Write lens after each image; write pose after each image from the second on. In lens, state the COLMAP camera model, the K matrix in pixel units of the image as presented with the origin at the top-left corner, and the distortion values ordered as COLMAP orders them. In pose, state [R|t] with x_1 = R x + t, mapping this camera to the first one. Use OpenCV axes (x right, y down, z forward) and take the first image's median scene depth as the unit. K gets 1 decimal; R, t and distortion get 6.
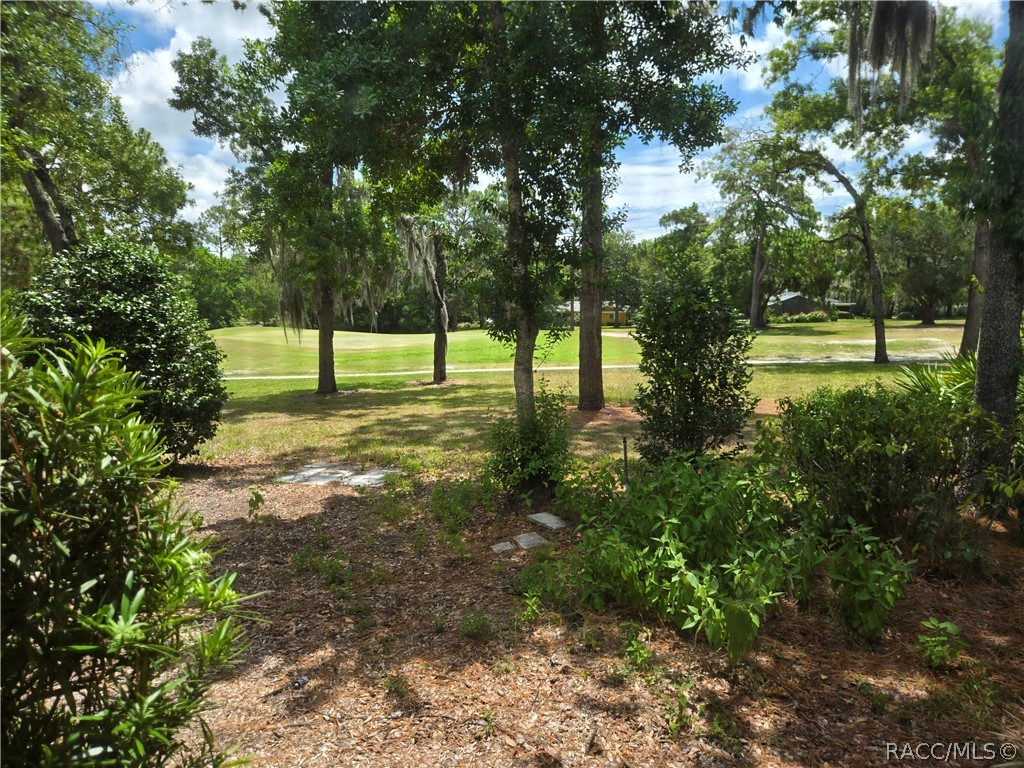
lens RADIAL K [[687.5, 0, 513.3], [0, 687.5, 383.6], [0, 0, 1]] dist [0.045371, -0.034420]
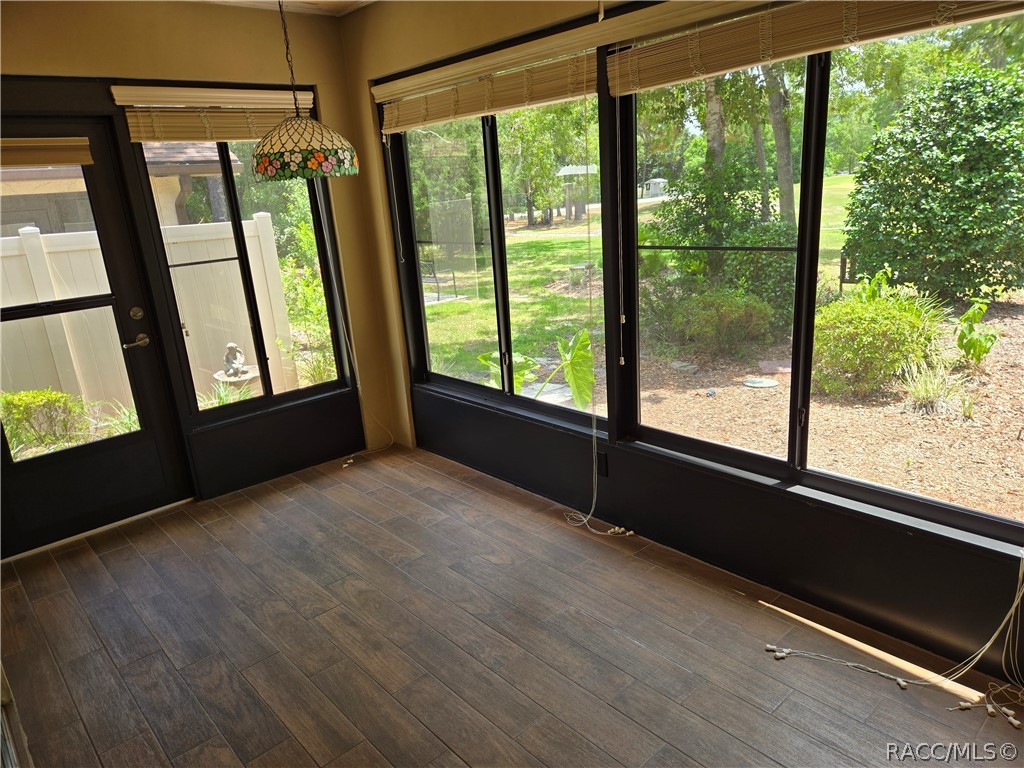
lens RADIAL K [[687.5, 0, 507.6], [0, 687.5, 380.6], [0, 0, 1]] dist [0.045371, -0.034420]
pose [[0.719610, 0.152697, -0.677382, -0.109143], [-0.013939, 0.978502, 0.205767, 0.012993], [0.694239, -0.138630, 0.706268, -0.083939]]
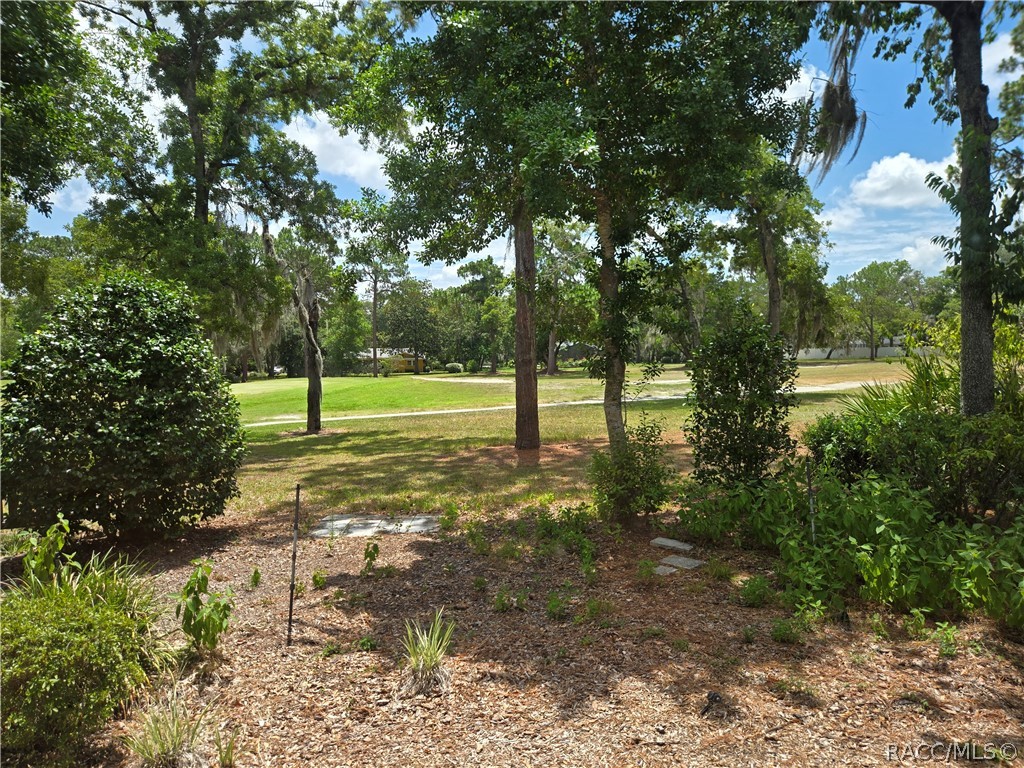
lens RADIAL K [[687.5, 0, 511.7], [0, 687.5, 376.4], [0, 0, 1]] dist [0.045371, -0.034420]
pose [[0.952374, -0.017743, 0.304417, -0.137724], [0.041533, 0.996550, -0.071851, 0.001614], [-0.302092, 0.081072, 0.949825, 0.009038]]
